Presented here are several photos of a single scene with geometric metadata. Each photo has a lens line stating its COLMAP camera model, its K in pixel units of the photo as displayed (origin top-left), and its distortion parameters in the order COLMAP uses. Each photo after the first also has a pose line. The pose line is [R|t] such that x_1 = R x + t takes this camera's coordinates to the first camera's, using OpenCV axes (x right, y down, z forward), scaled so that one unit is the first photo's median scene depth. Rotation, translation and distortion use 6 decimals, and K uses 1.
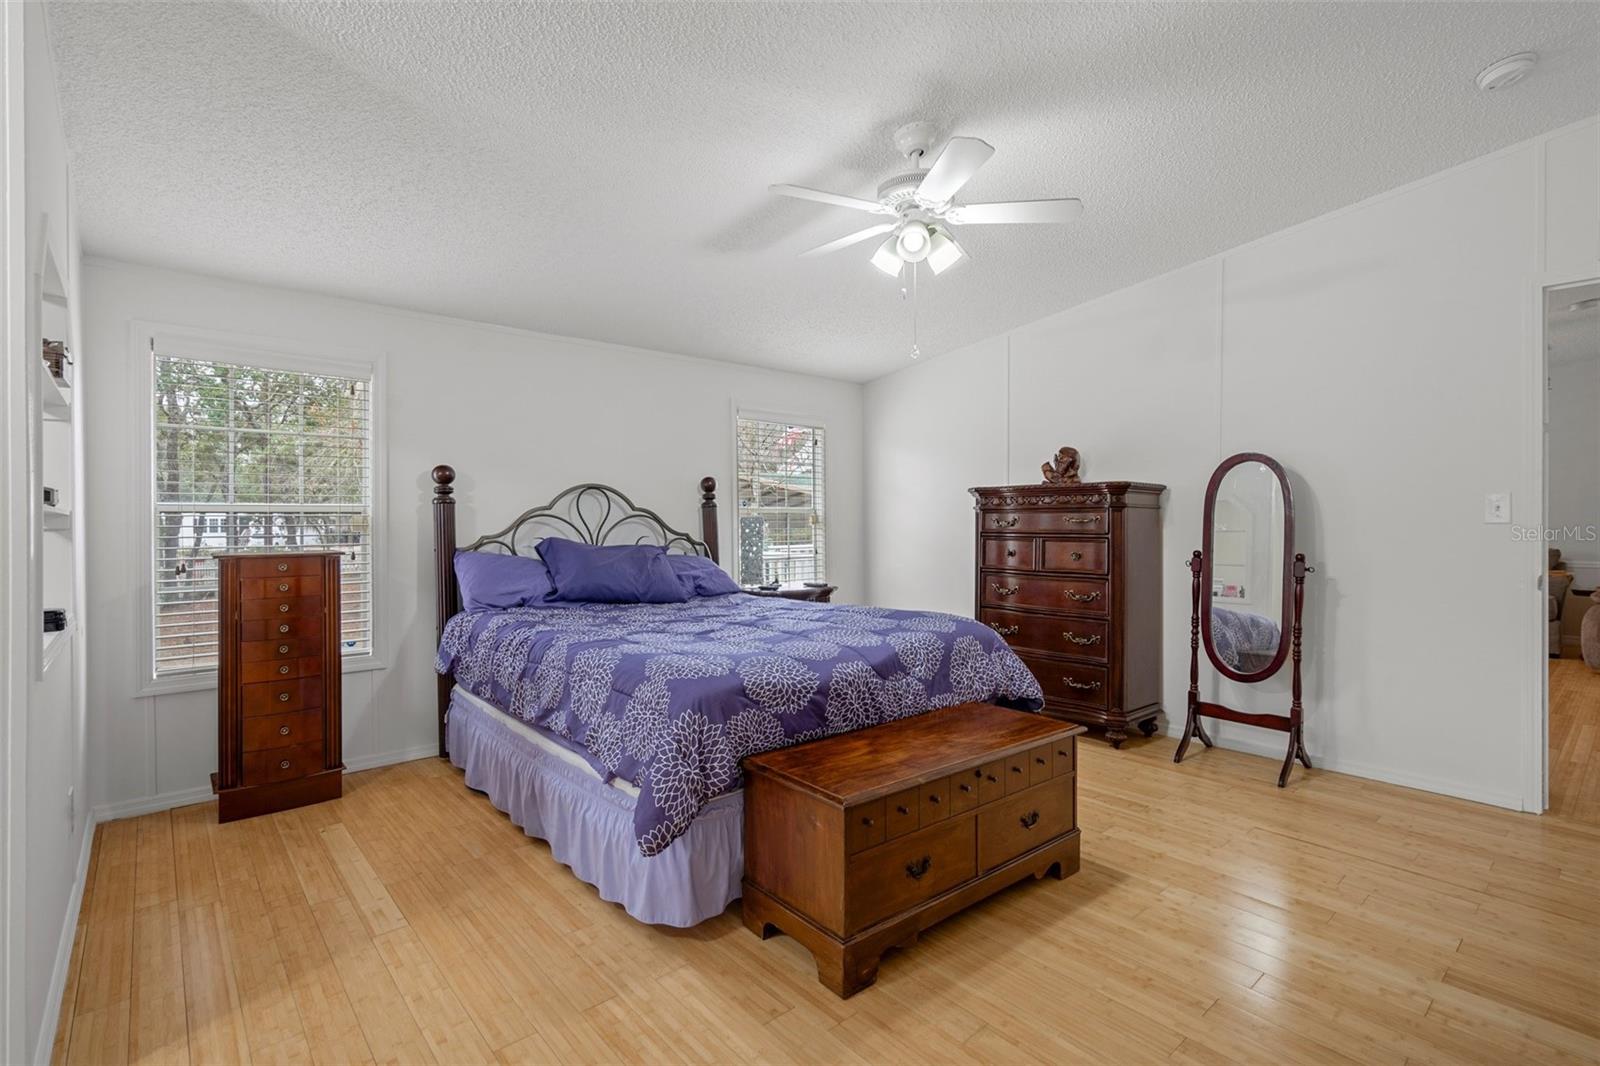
lens RADIAL K [[729.6, 0, 799.3], [0, 729.6, 521.4], [0, 0, 1]] dist [0.001466, 0.001021]
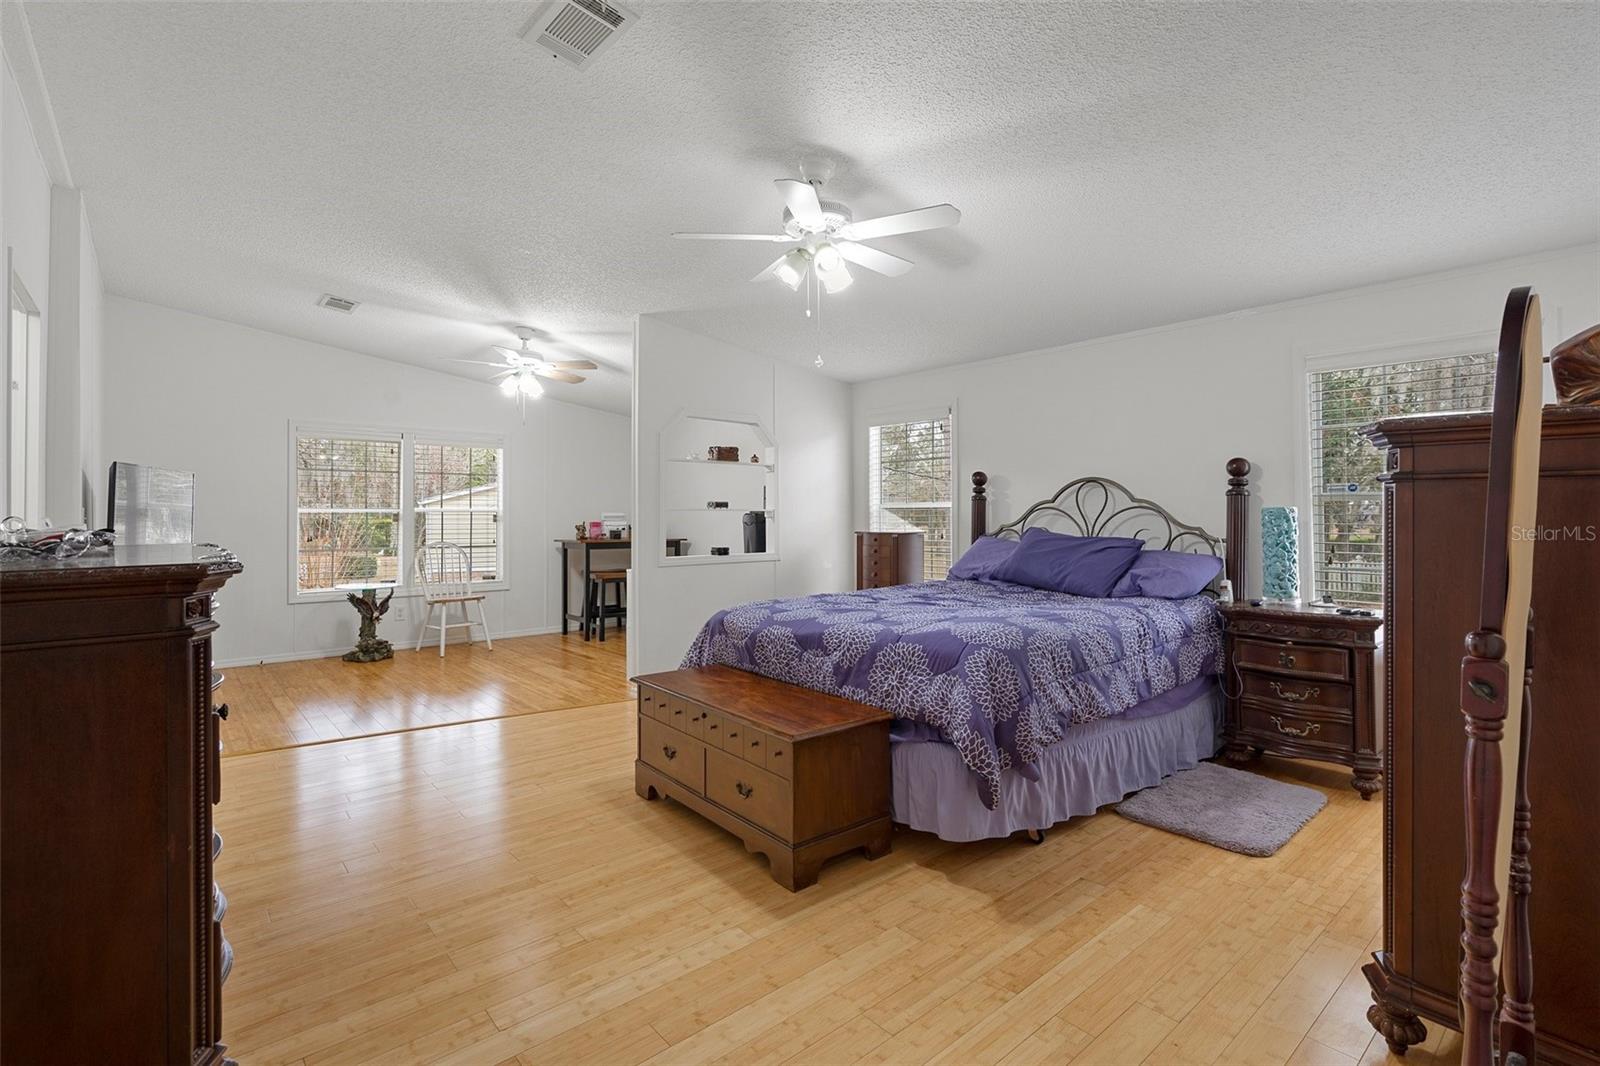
lens RADIAL K [[729.6, 0, 799.3], [0, 729.6, 521.4], [0, 0, 1]] dist [0.001466, 0.001021]
pose [[0.016461, 0.011826, -0.999795, 0.981149], [0.001082, 0.999929, 0.011846, -0.001879], [0.999864, -0.001277, 0.016447, 0.748863]]
